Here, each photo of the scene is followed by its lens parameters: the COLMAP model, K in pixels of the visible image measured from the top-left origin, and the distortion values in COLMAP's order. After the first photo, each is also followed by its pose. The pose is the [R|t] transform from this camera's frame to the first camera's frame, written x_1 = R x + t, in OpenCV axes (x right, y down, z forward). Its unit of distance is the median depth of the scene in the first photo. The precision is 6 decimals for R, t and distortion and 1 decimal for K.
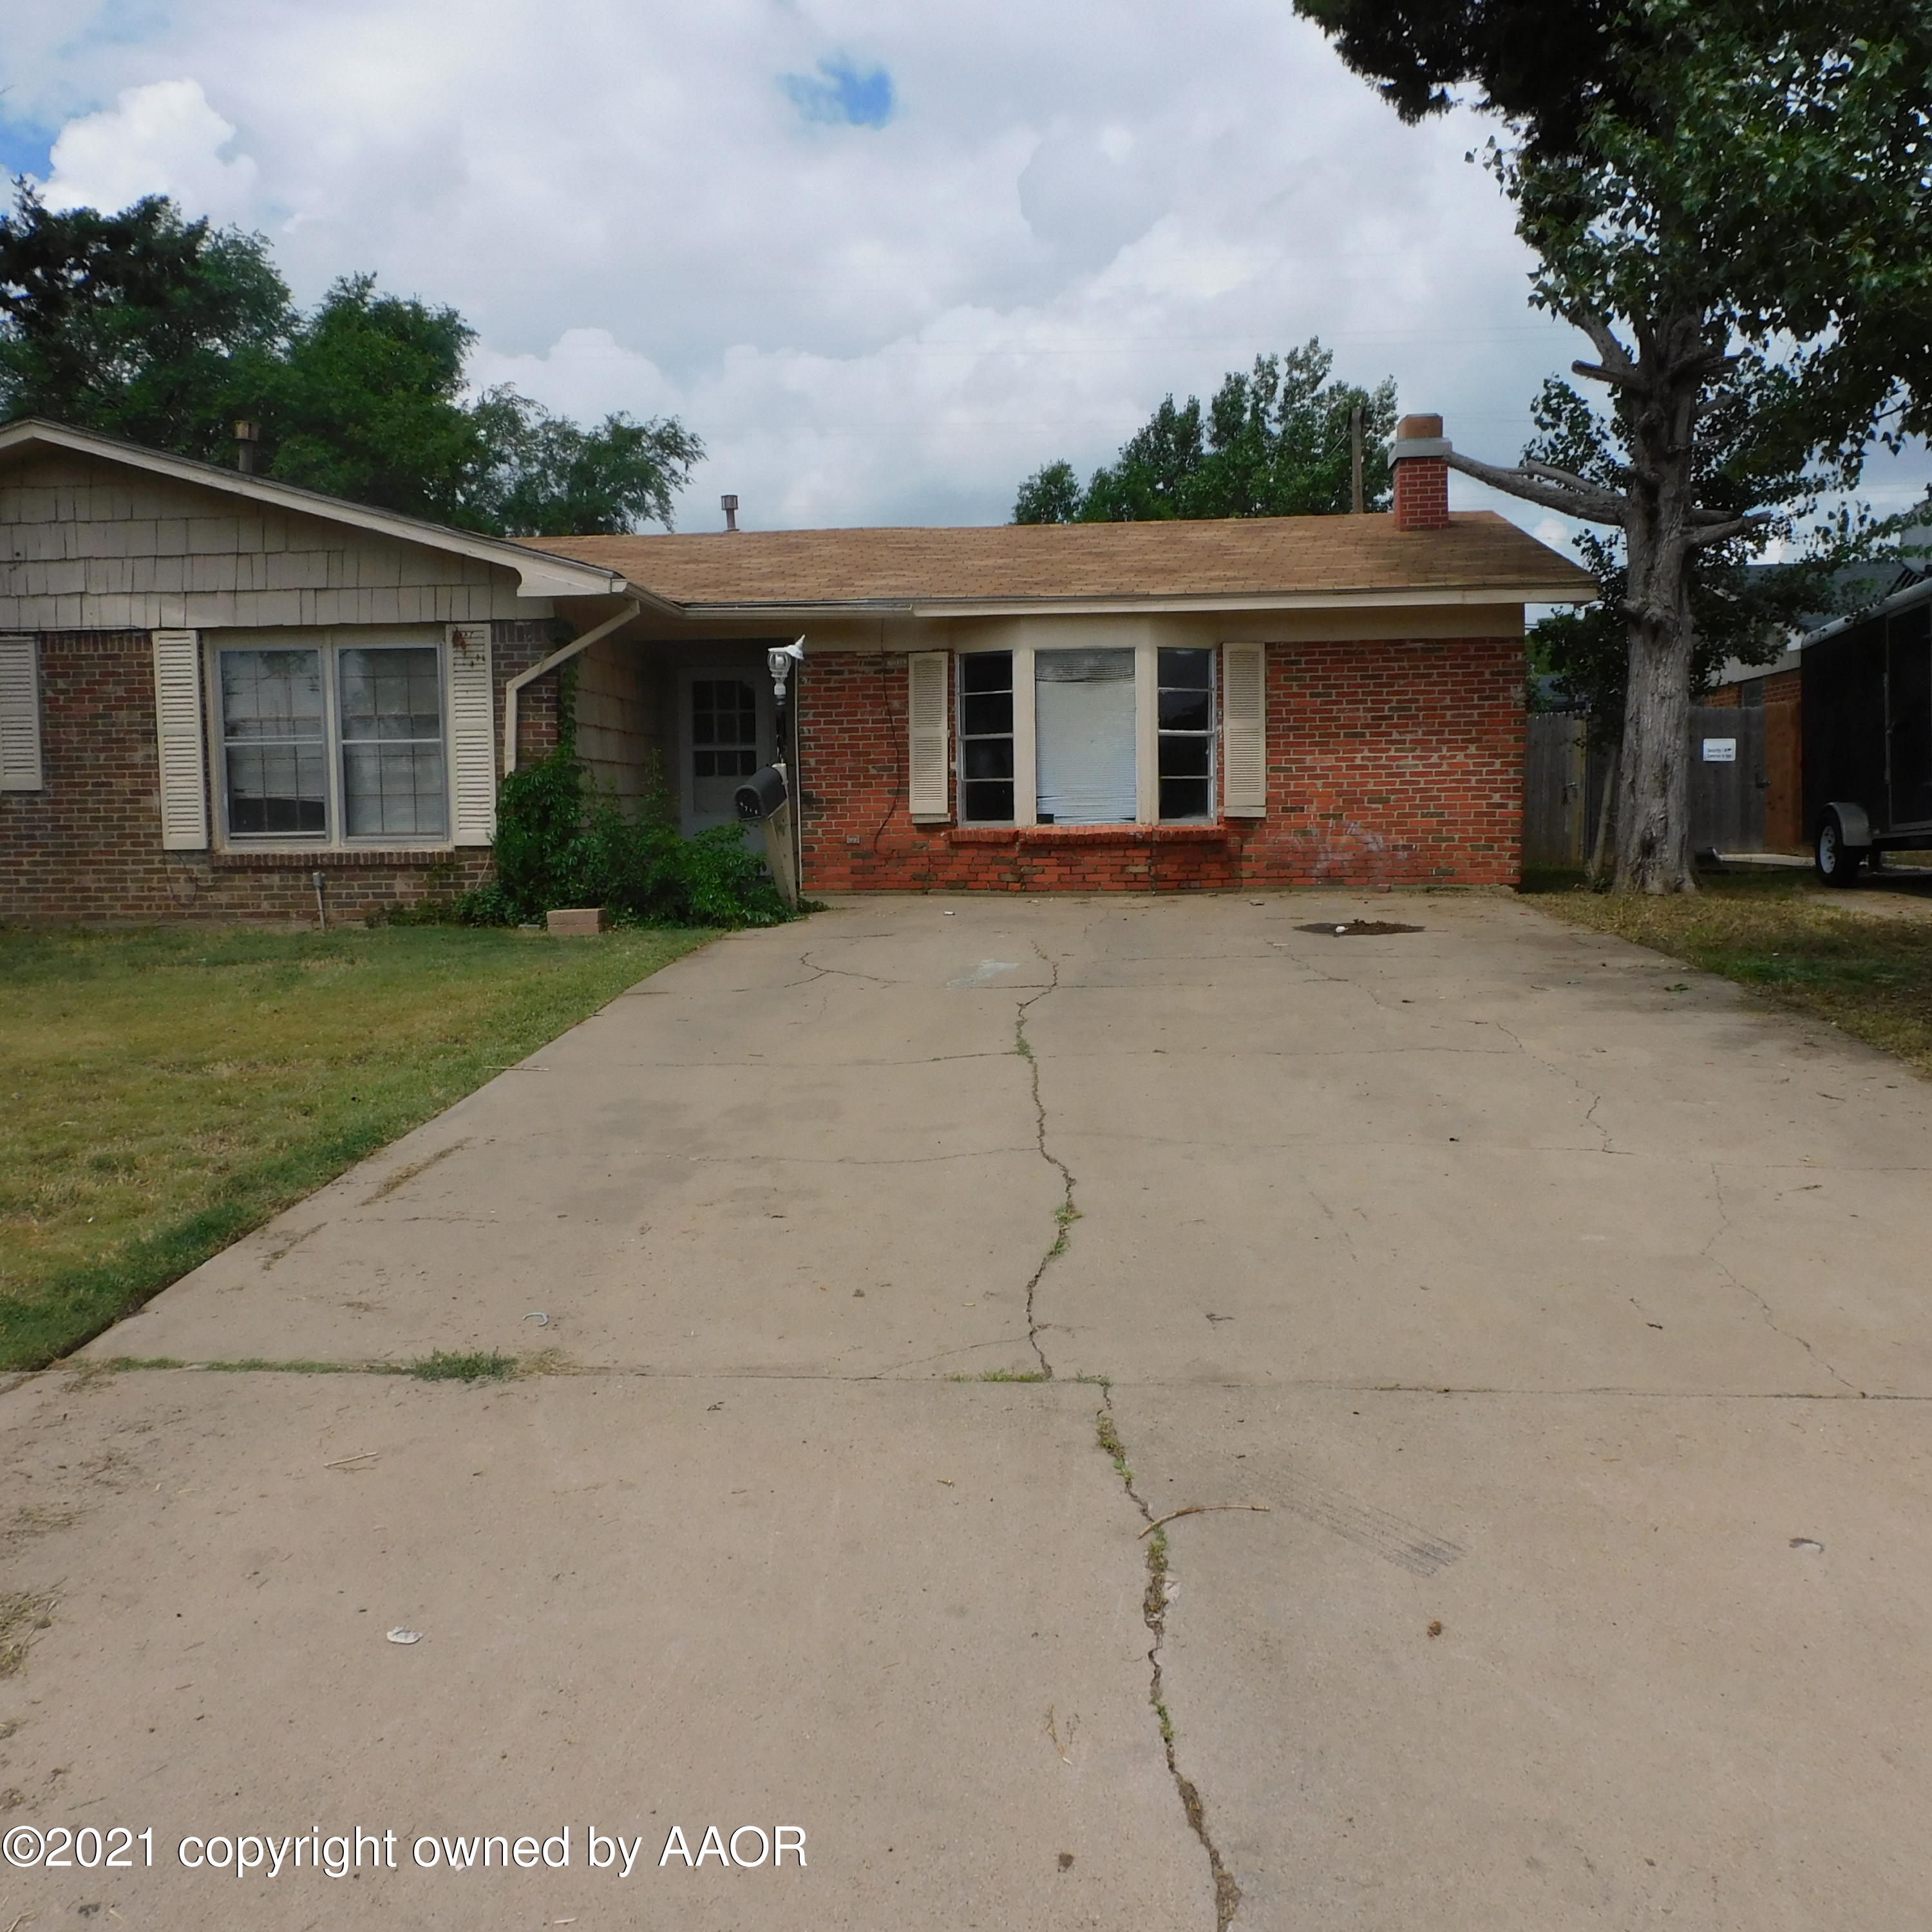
lens RADIAL K [[1870.3, 0, 966.0], [0, 1870.3, 966.0], [0, 0, 1]] dist [-0.012659, 0.014112]
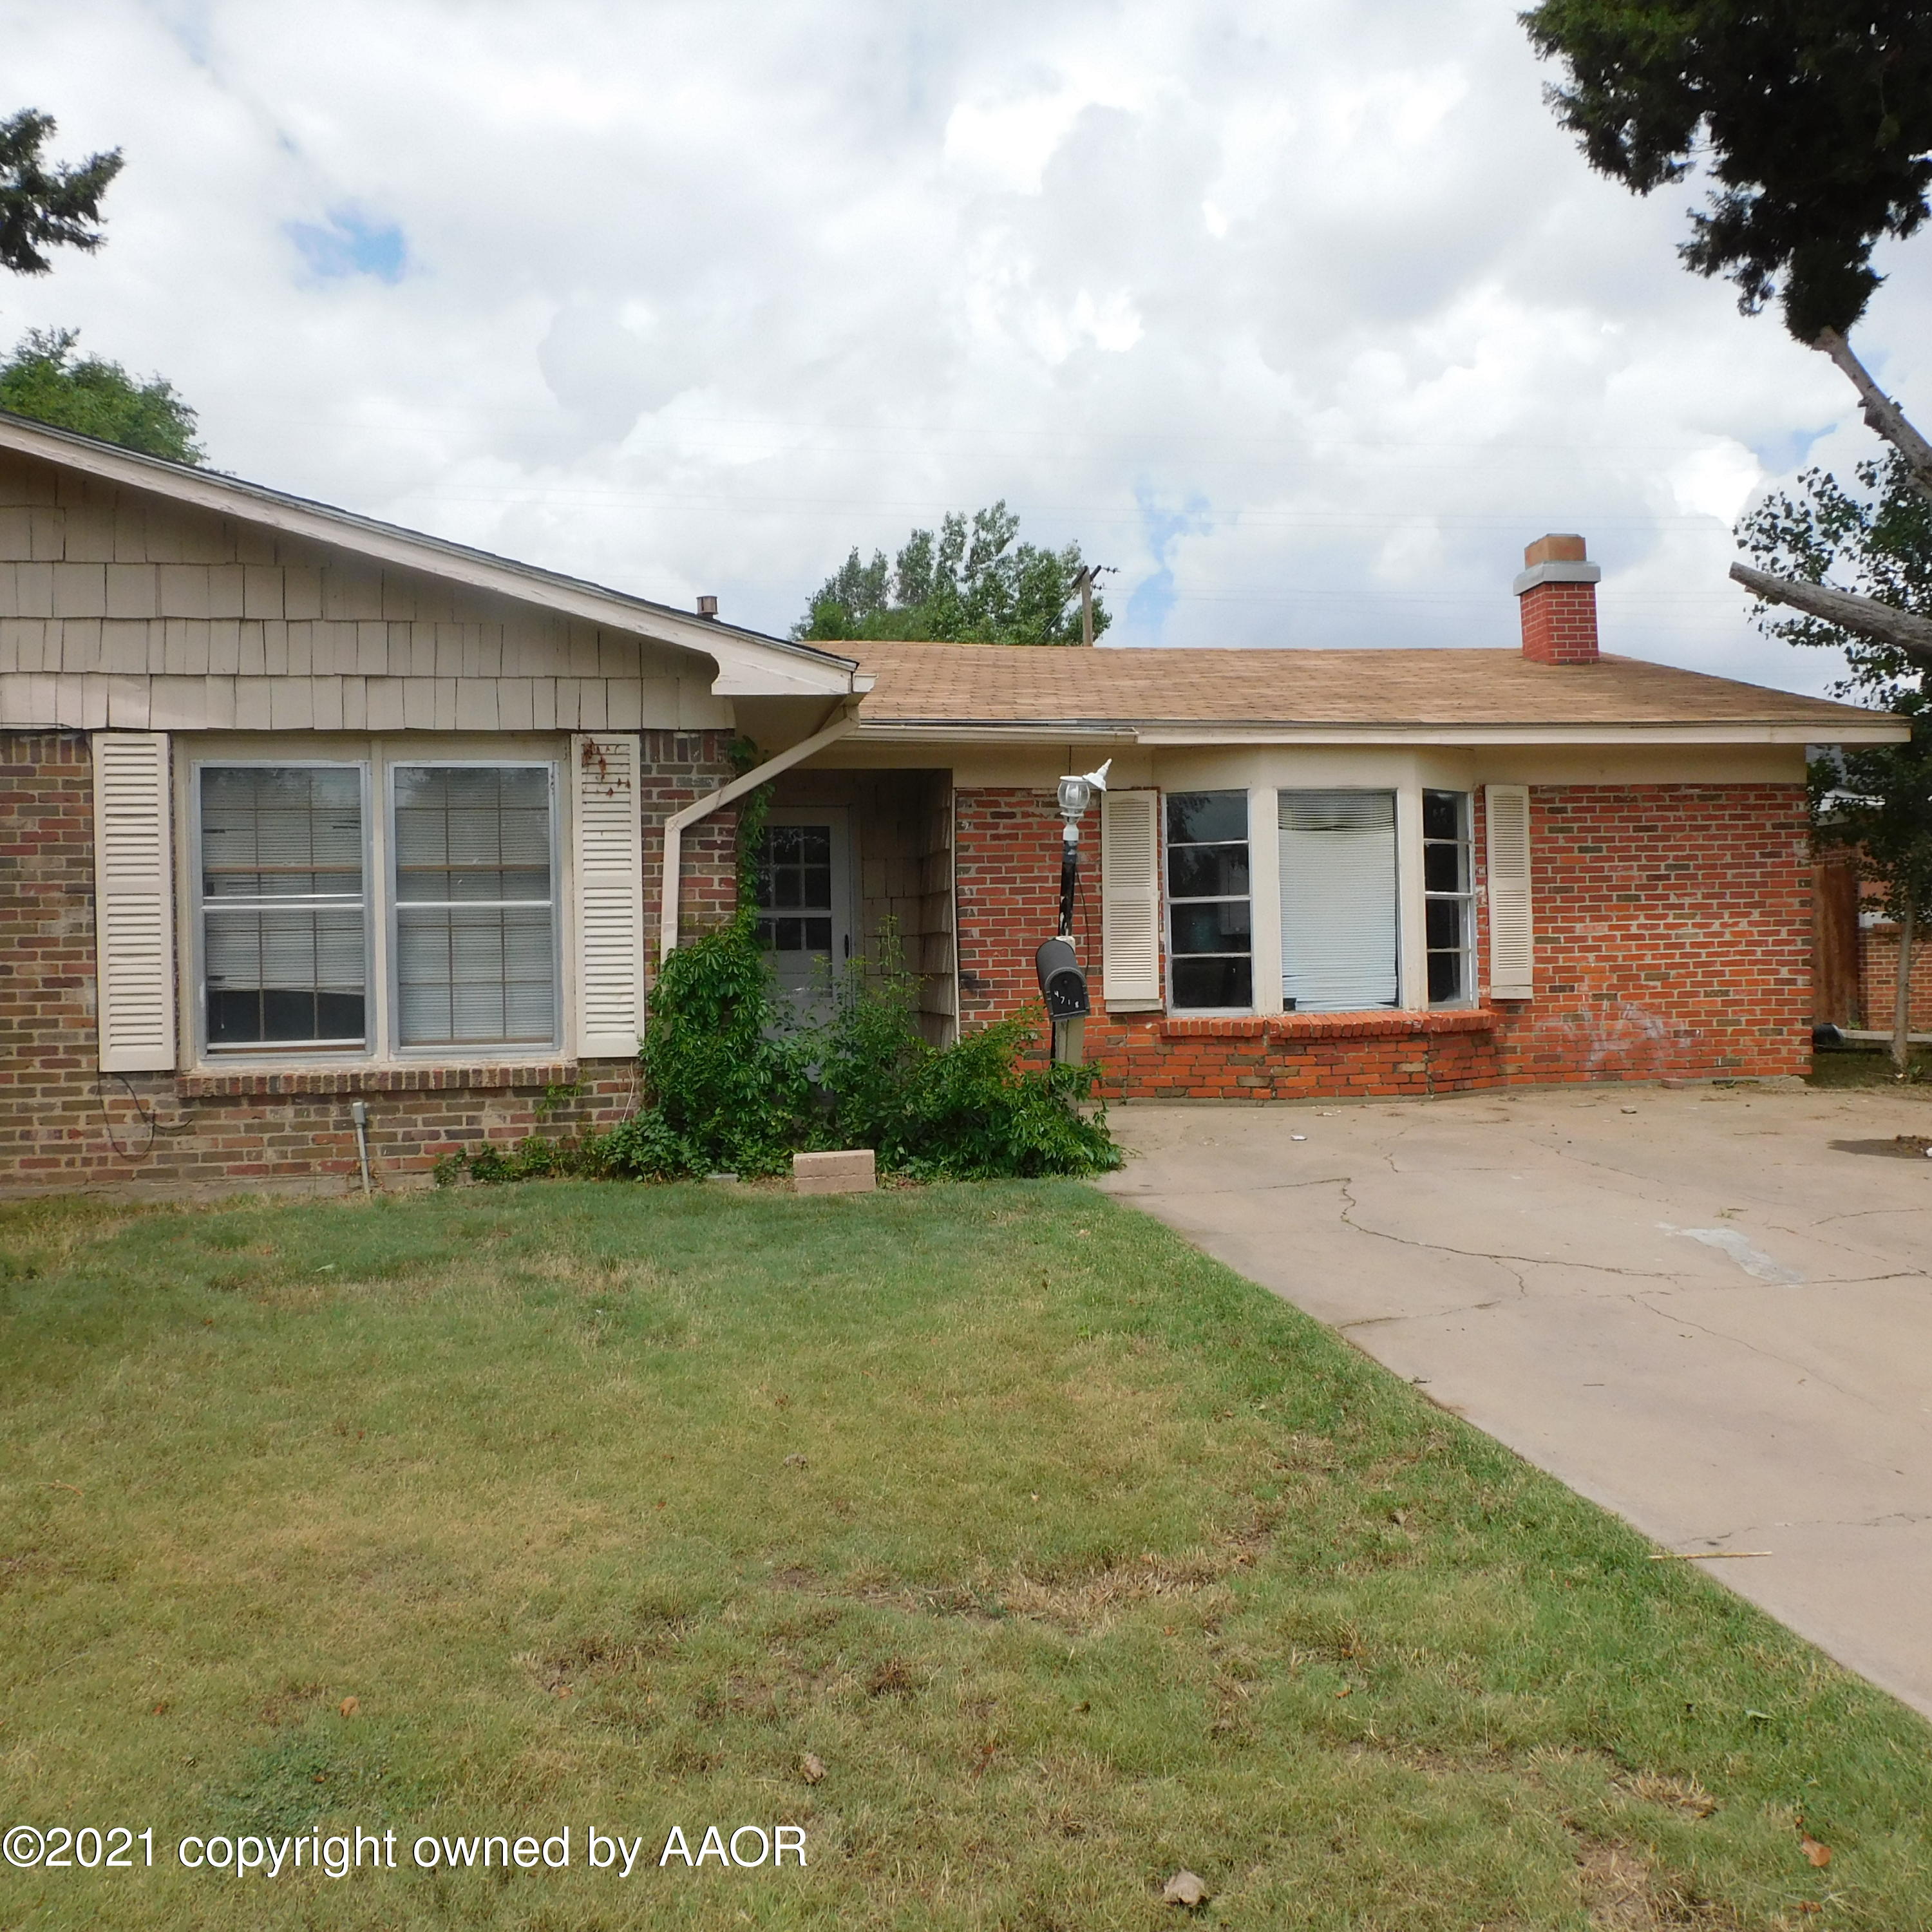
lens RADIAL K [[1845.7, 0, 966.0], [0, 1845.7, 966.0], [0, 0, 1]] dist [-0.000449, -0.007115]
pose [[0.966772, -0.007017, 0.255545, -0.302317], [0.029022, 0.996173, -0.082441, -0.037491], [-0.253988, 0.087118, 0.963276, 0.312225]]
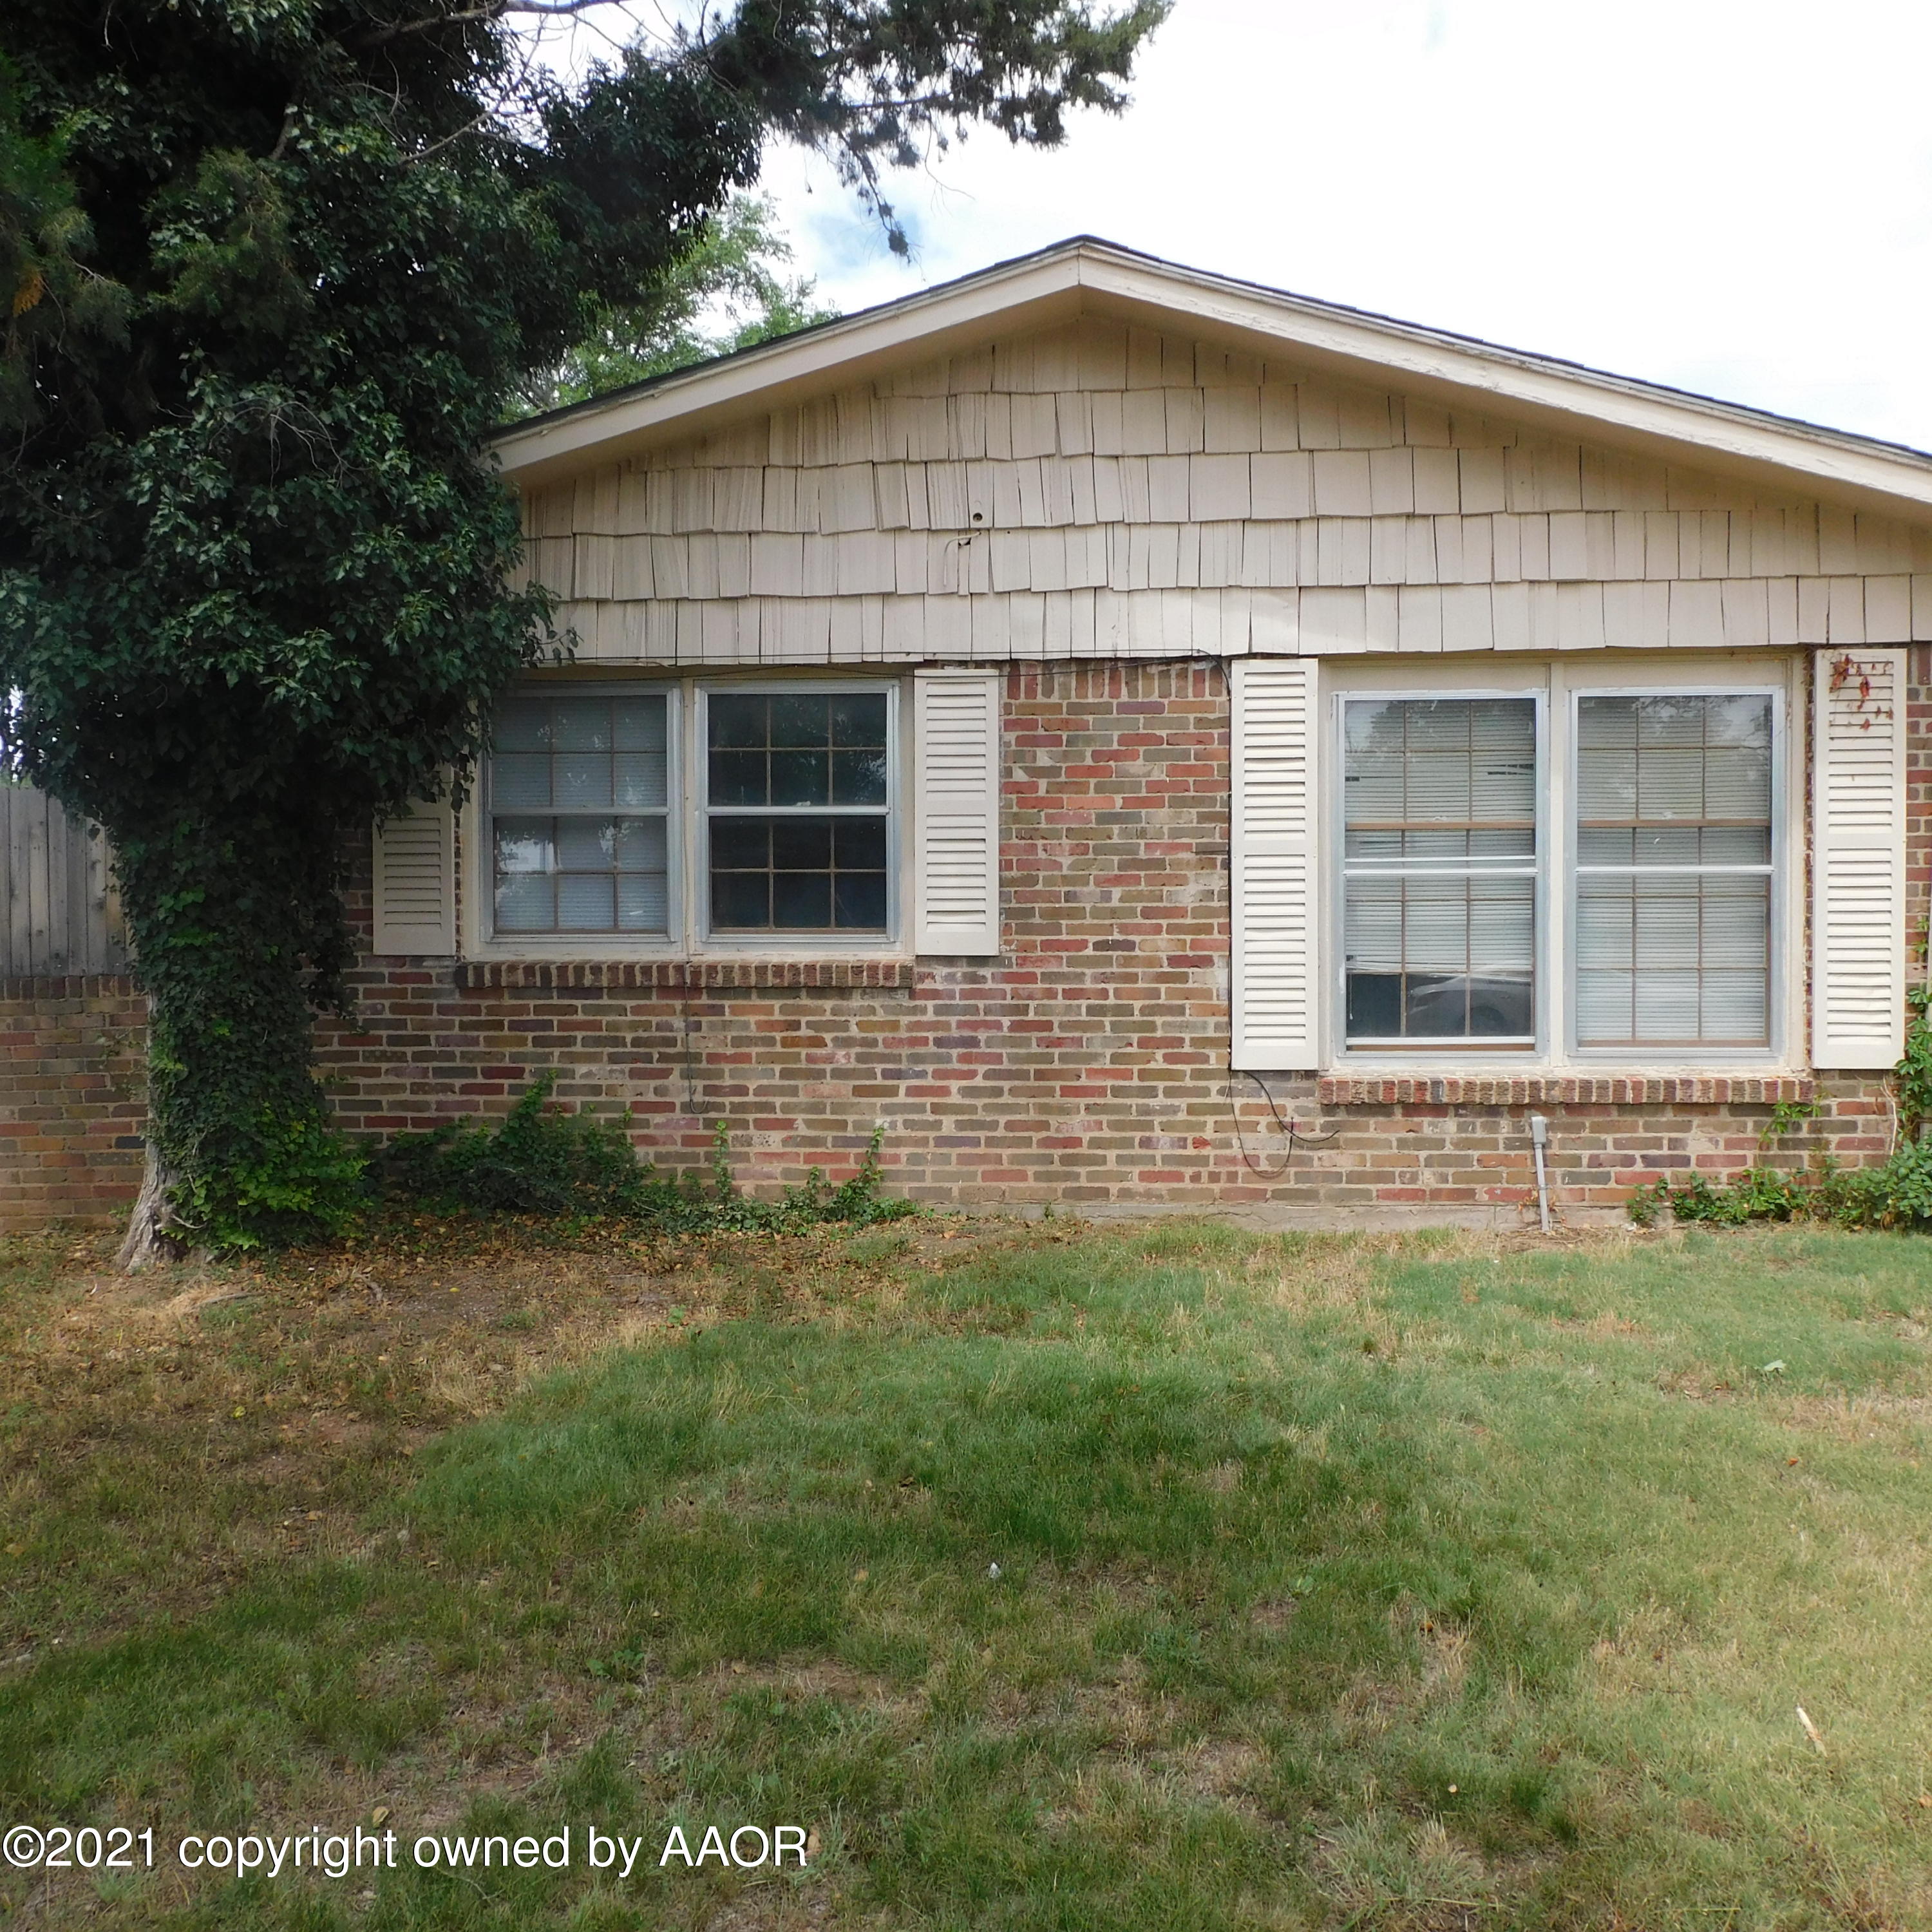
lens RADIAL K [[1870.3, 0, 966.0], [0, 1870.3, 966.0], [0, 0, 1]] dist [-0.012659, 0.014112]
pose [[0.999970, 0.006447, -0.004404, -0.499475], [-0.006729, 0.997692, -0.067571, -0.054871], [0.003959, 0.067599, 0.997705, 0.465650]]
